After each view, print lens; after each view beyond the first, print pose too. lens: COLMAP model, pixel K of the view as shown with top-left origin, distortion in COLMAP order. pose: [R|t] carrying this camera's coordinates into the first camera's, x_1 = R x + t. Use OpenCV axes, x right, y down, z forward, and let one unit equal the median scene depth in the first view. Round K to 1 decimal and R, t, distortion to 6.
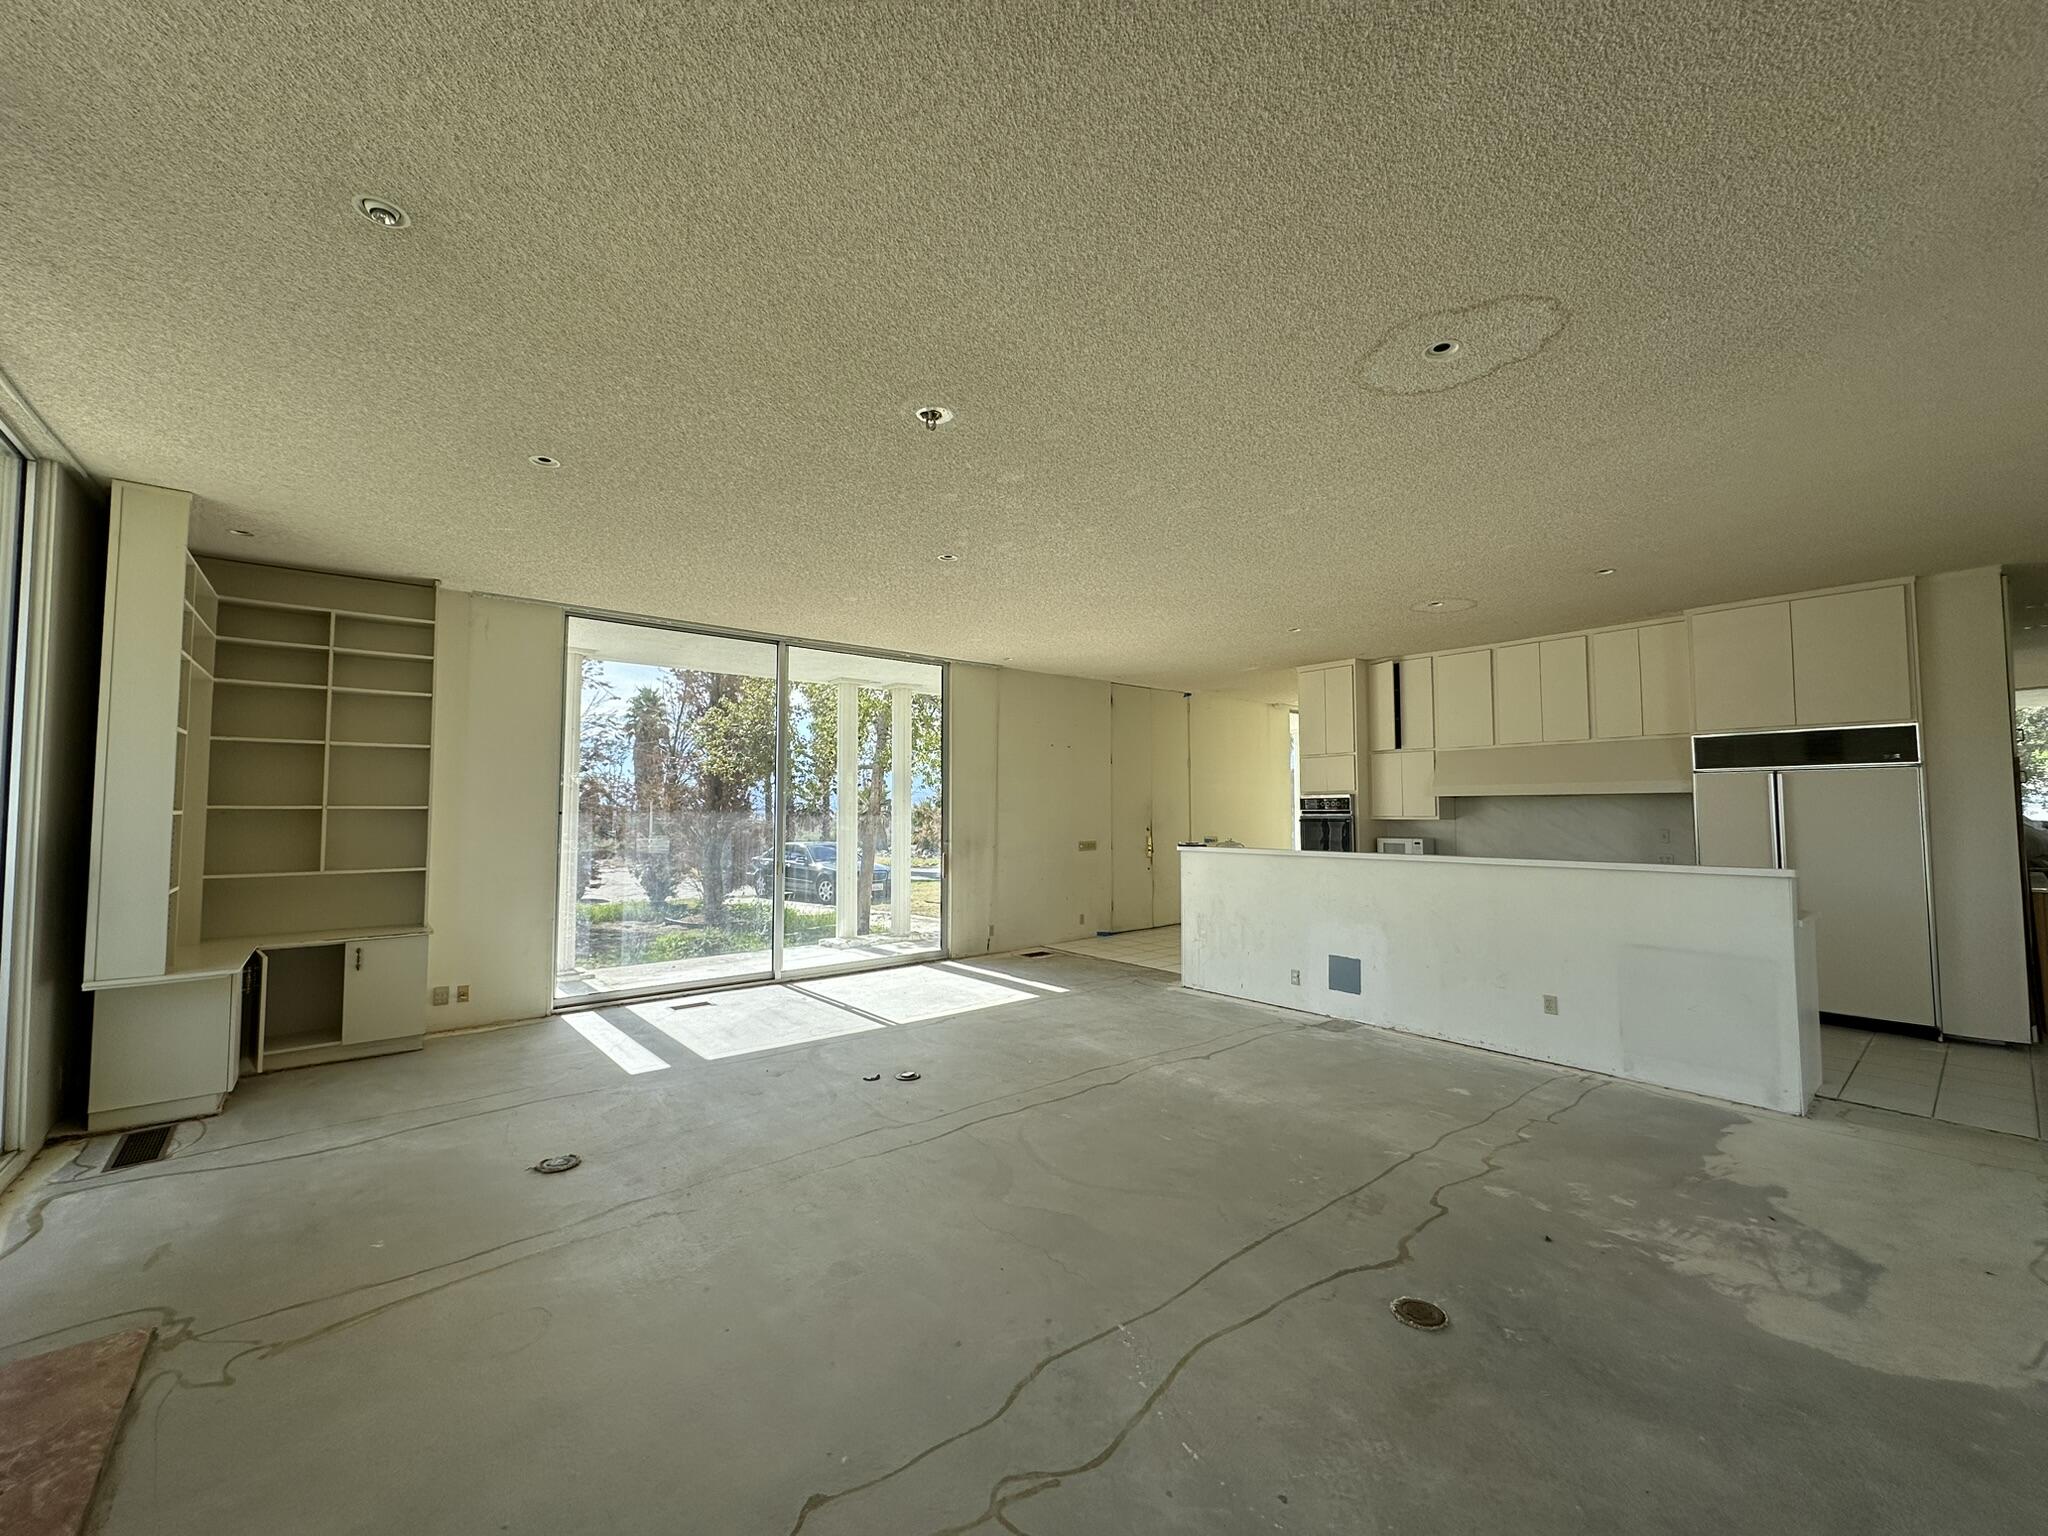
lens RADIAL K [[819.6, 0, 1020.5], [0, 819.6, 768.9], [0, 0, 1]] dist [0.001776, 0.000033]
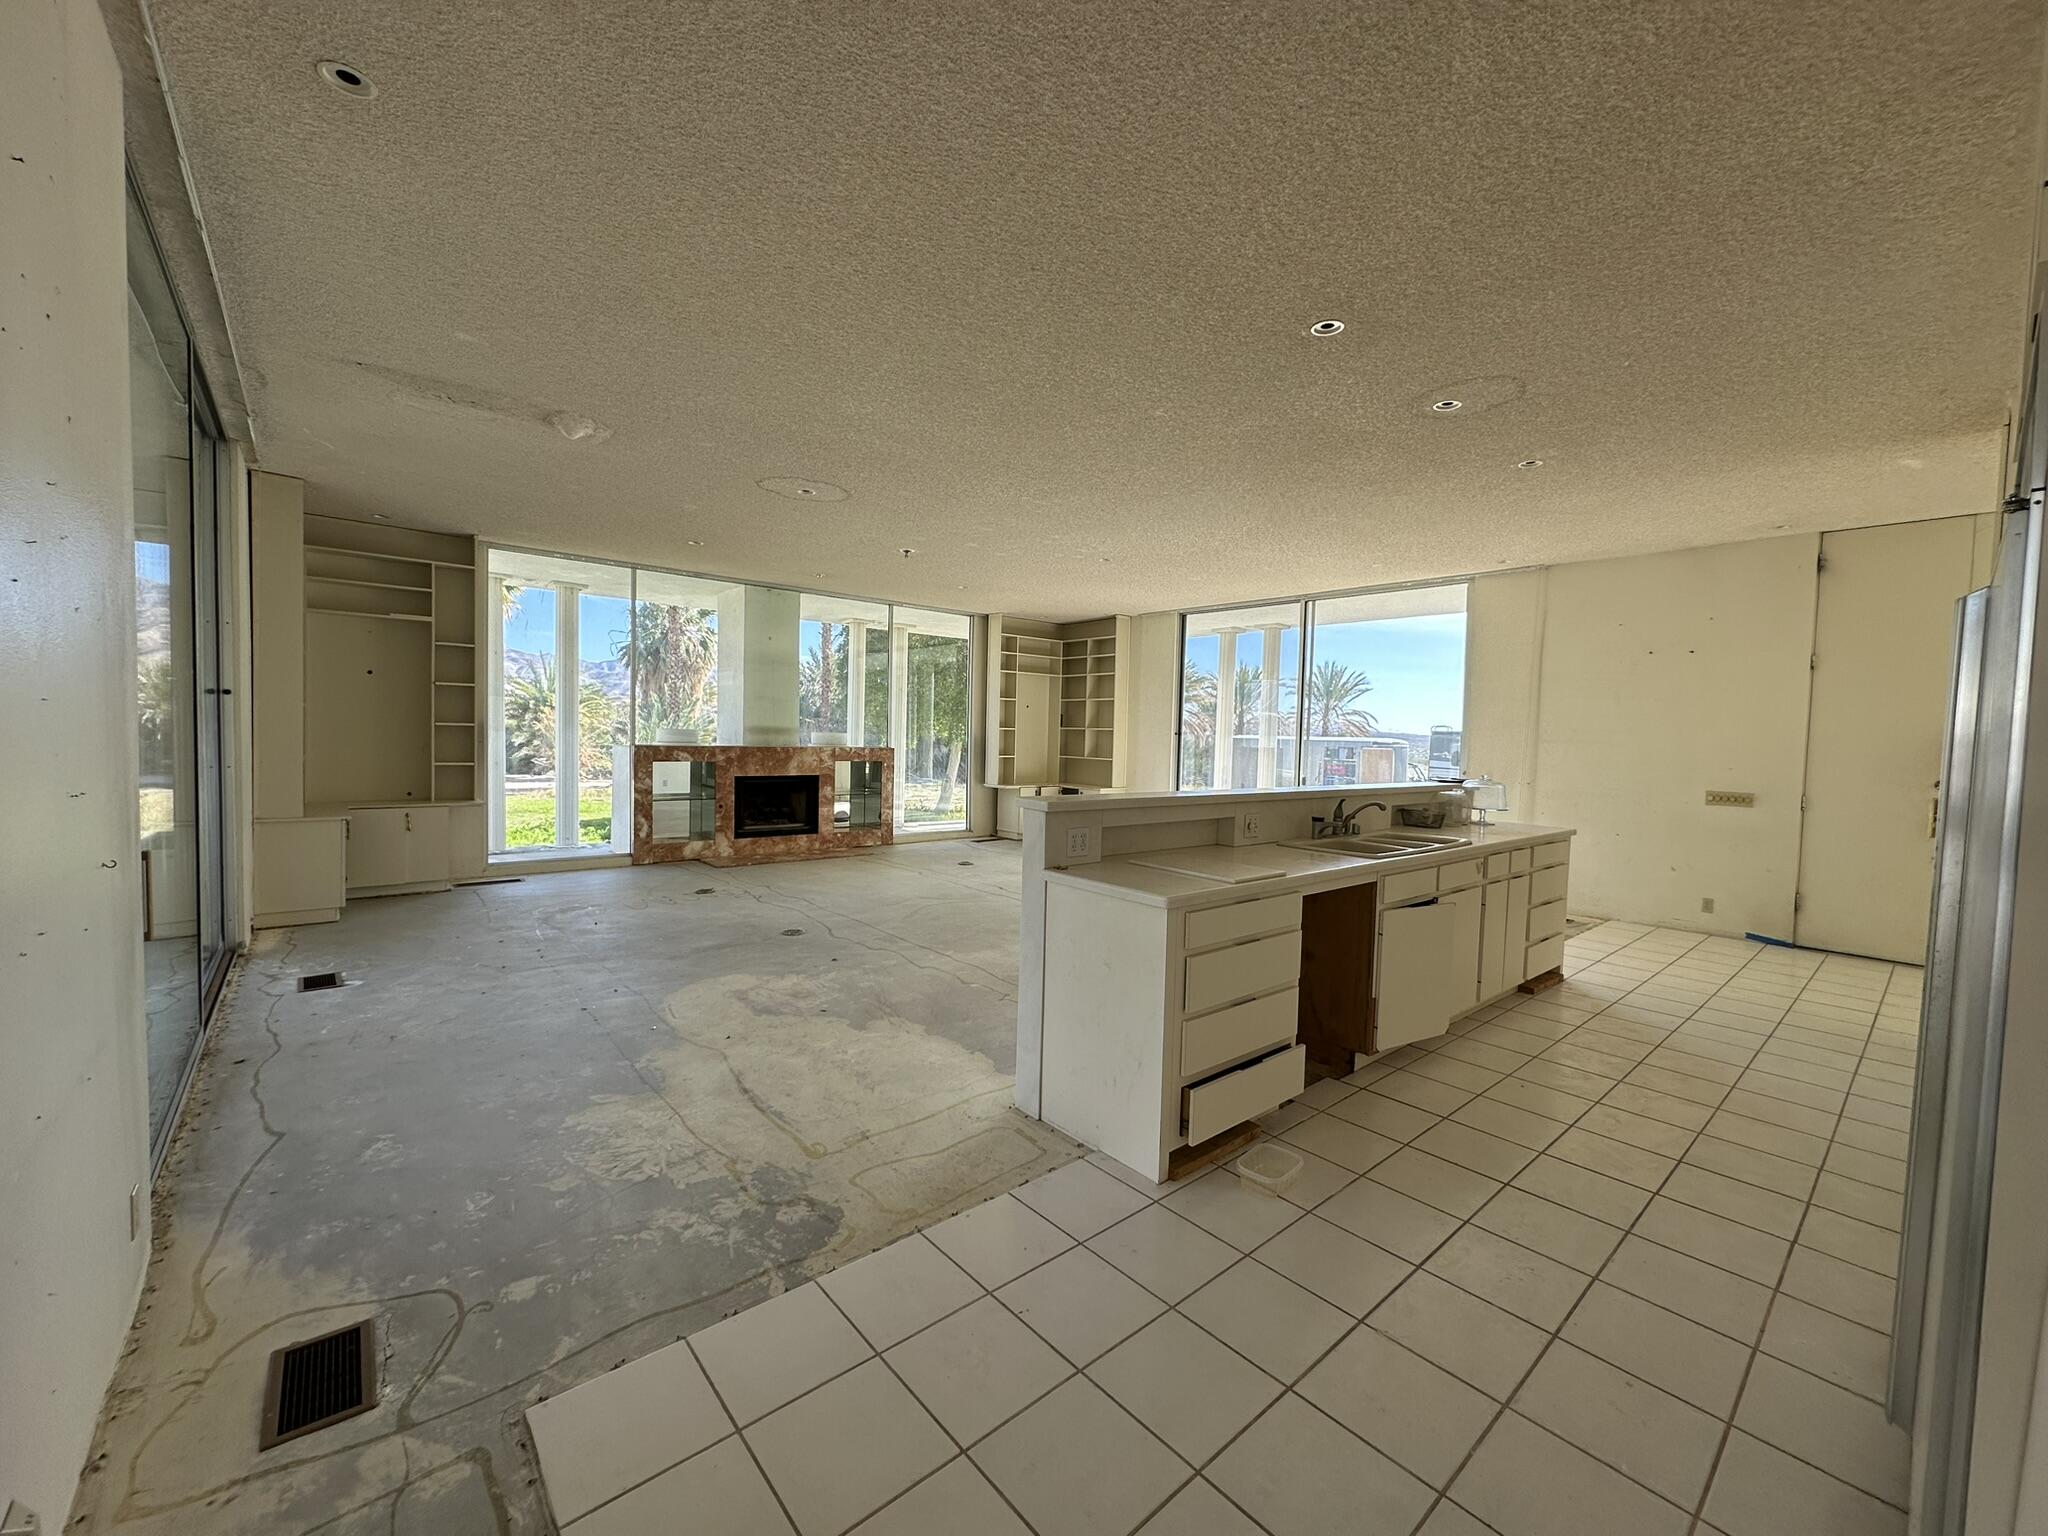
lens RADIAL K [[819.6, 0, 1020.9], [0, 819.6, 767.3], [0, 0, 1]] dist [0.001776, 0.000033]
pose [[0.018305, 0.052513, -0.998452, 2.132906], [0.020858, 0.998382, 0.052892, 0.063600], [0.999615, -0.021794, 0.017181, 1.229728]]
